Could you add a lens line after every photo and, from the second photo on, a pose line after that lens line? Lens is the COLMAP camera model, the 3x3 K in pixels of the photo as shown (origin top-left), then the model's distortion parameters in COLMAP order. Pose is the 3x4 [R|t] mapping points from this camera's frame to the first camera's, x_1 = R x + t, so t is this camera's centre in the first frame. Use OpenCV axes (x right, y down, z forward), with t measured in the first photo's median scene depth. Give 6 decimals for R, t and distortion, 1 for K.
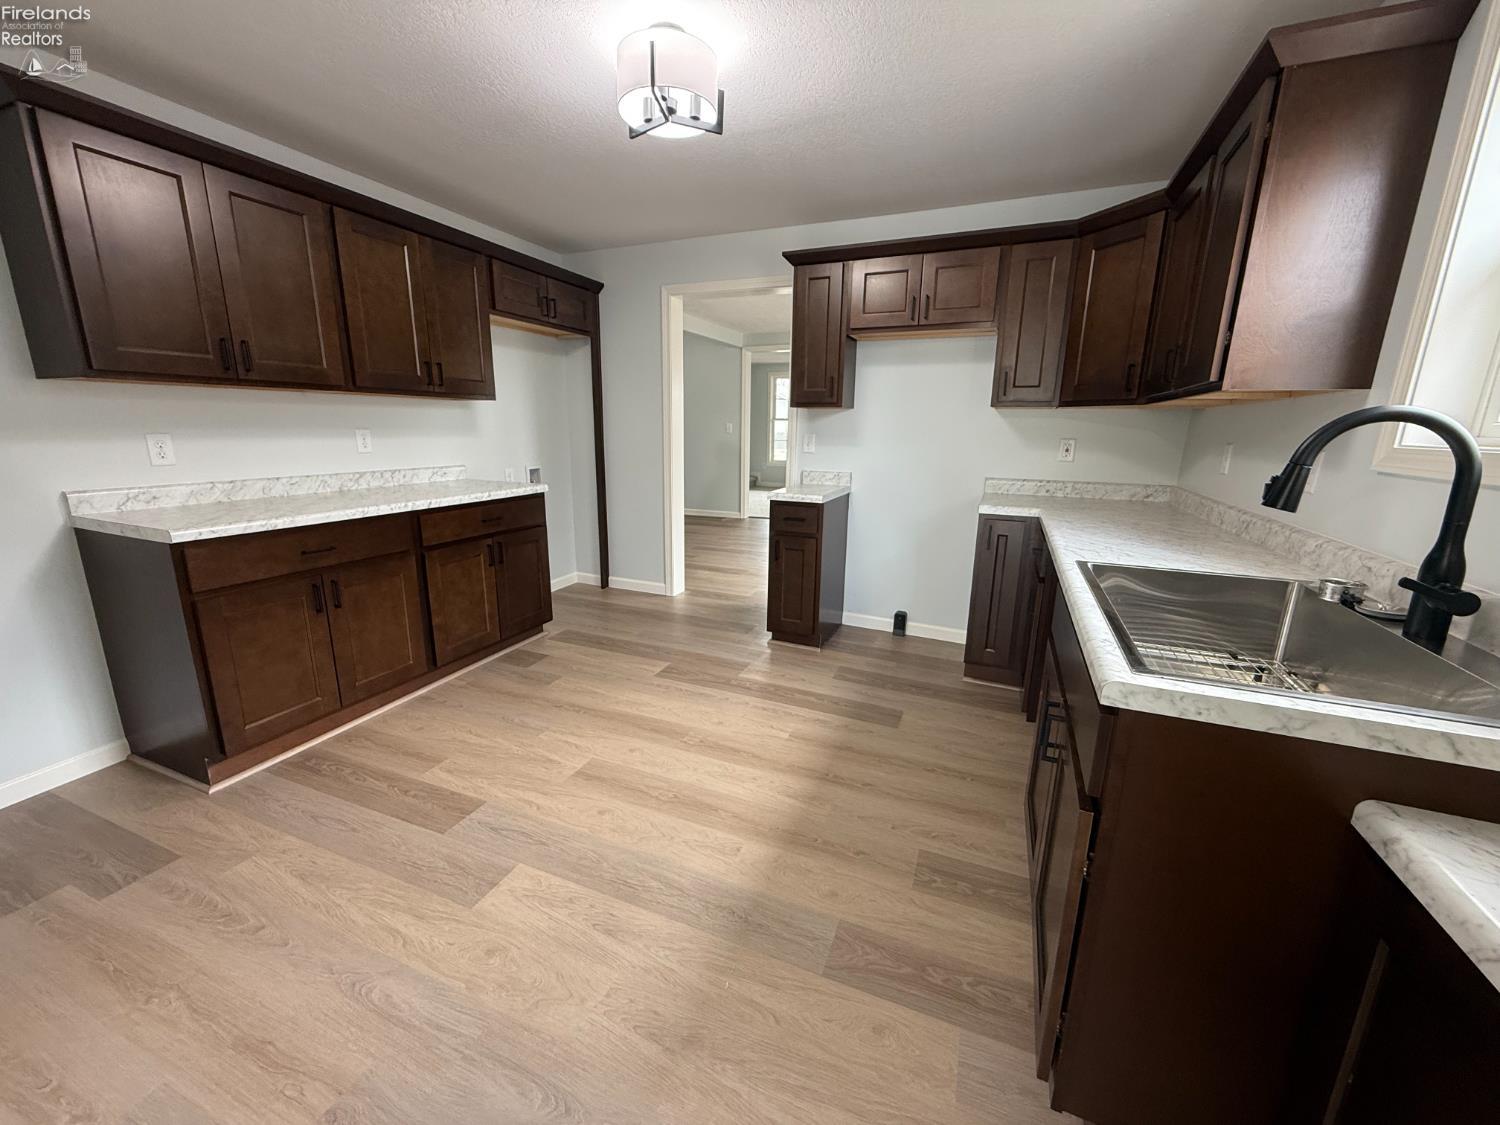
lens RADIAL K [[586.8, 0, 749.0], [0, 586.8, 562.1], [0, 0, 1]] dist [0.001530, 0.000774]
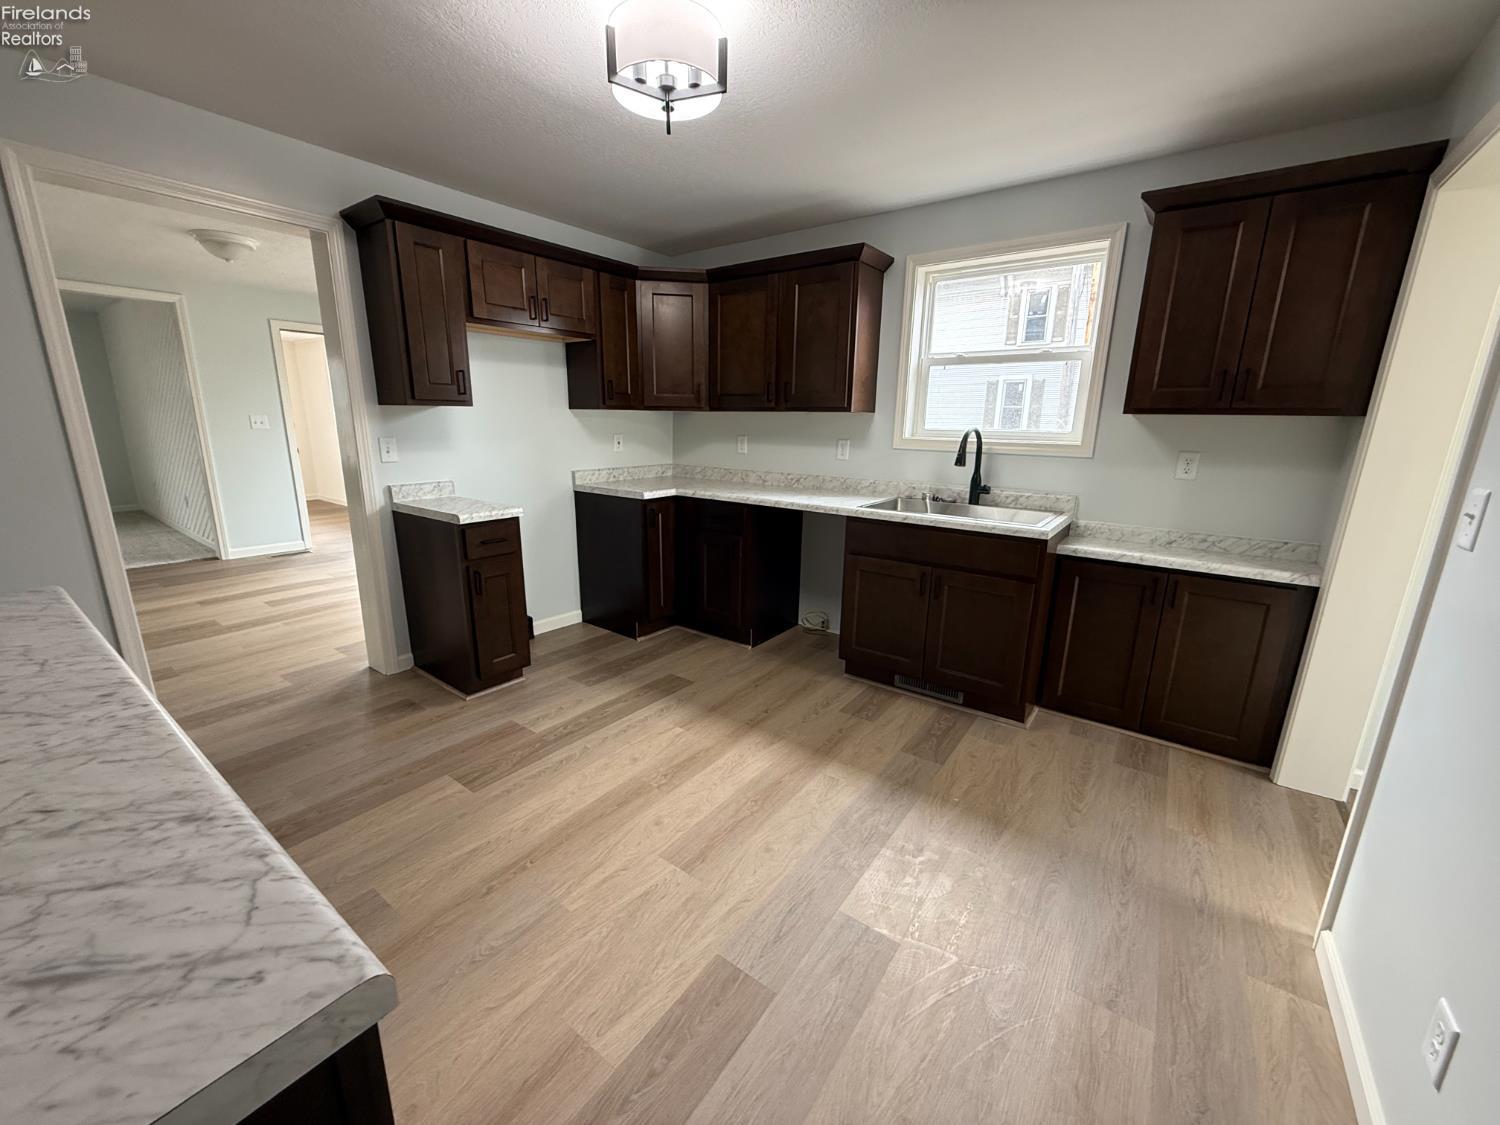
lens RADIAL K [[586.8, 0, 742.5], [0, 586.8, 562.9], [0, 0, 1]] dist [0.001530, 0.000774]
pose [[0.248172, -0.243324, 0.937659, -0.787932], [0.210260, 0.958395, 0.193055, -0.162276], [-0.945622, 0.149242, 0.289008, 0.523527]]
